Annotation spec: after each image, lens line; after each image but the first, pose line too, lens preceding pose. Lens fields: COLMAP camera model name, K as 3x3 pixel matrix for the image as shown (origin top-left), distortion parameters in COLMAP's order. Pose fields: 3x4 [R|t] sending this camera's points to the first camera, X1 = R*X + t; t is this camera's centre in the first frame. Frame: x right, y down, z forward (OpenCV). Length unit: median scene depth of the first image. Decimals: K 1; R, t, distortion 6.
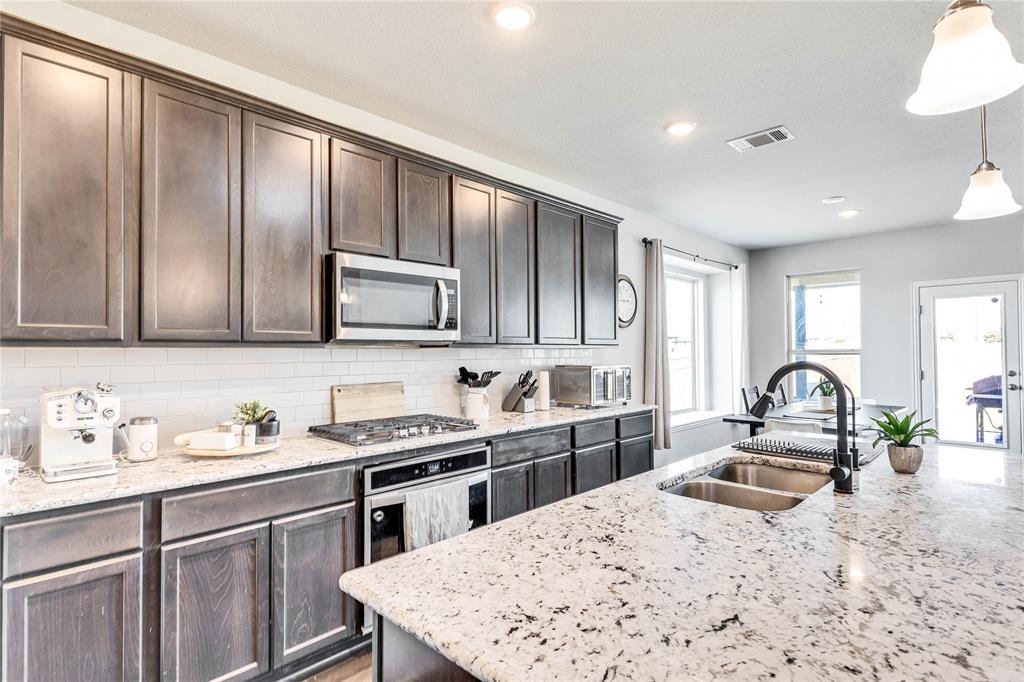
lens RADIAL K [[502.4, 0, 516.7], [0, 502.4, 343.4], [0, 0, 1]] dist [-0.003275, -0.000179]
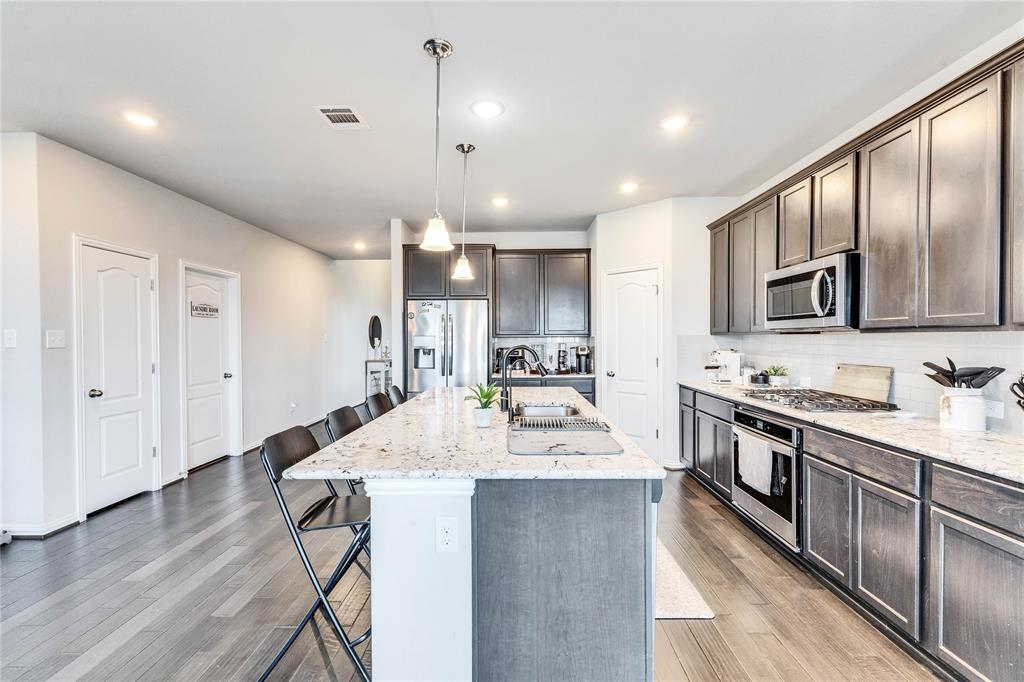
lens RADIAL K [[435.9, 0, 517.0], [0, 435.9, 343.4], [0, 0, 1]] dist [0.010033, -0.000612]
pose [[-0.718422, 0.020537, -0.695305, 0.977057], [0.022738, 0.999723, 0.006035, 0.008287], [0.695236, -0.011474, -0.718690, 1.225402]]
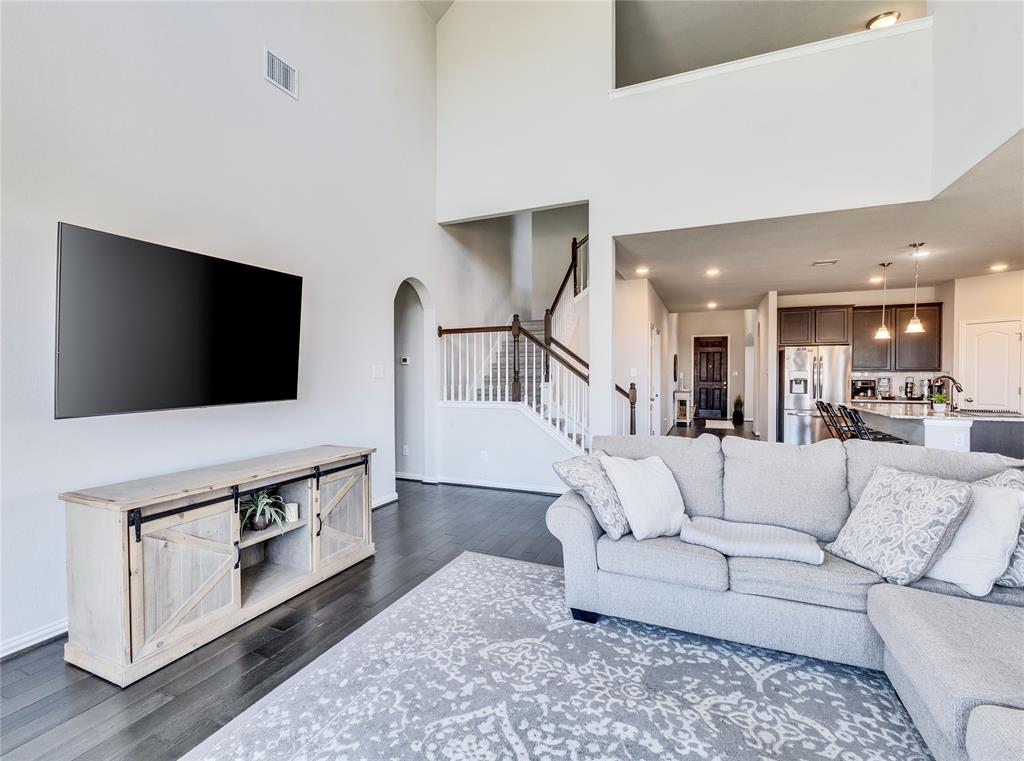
lens RADIAL K [[447.0, 0, 527.3], [0, 447.0, 378.9], [0, 0, 1]] dist [-0.003691, -0.000092]
pose [[-0.949373, 0.010010, -0.313992, 2.420383], [0.012239, 0.999912, -0.005126, 0.022472], [0.313913, -0.008710, -0.949412, 1.717362]]
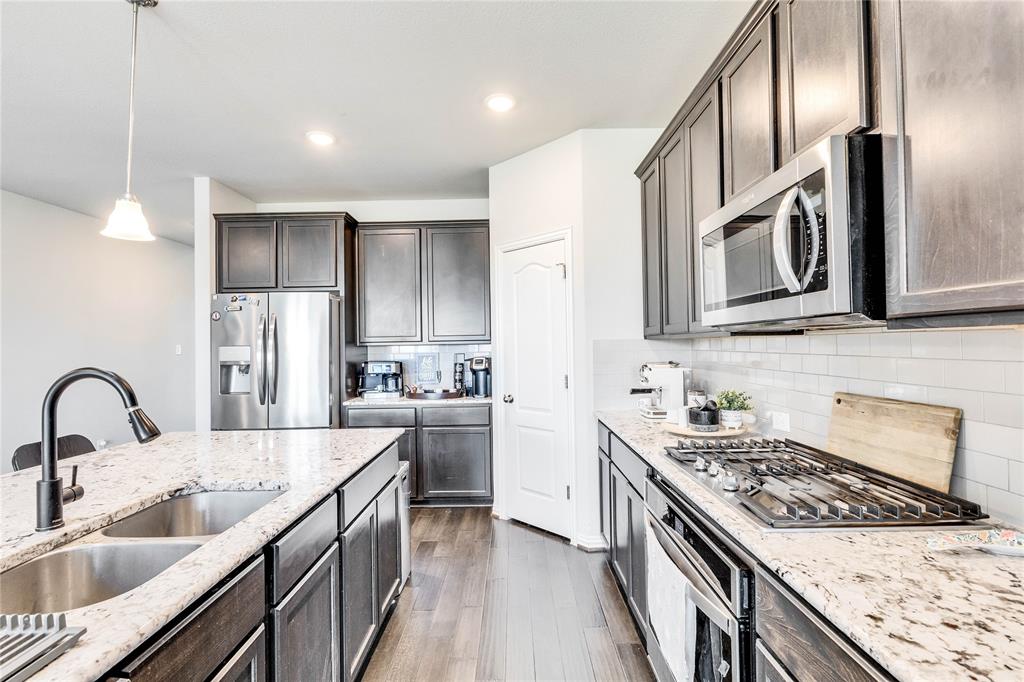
lens RADIAL K [[452.7, 0, 518.9], [0, 452.7, 339.9], [0, 0, 1]] dist [-0.010862, -0.002306]
pose [[-0.706203, 0.013046, -0.707889, 0.326563], [0.035534, 0.999223, -0.017034, 0.012874], [0.707117, -0.037184, -0.706118, 1.114984]]
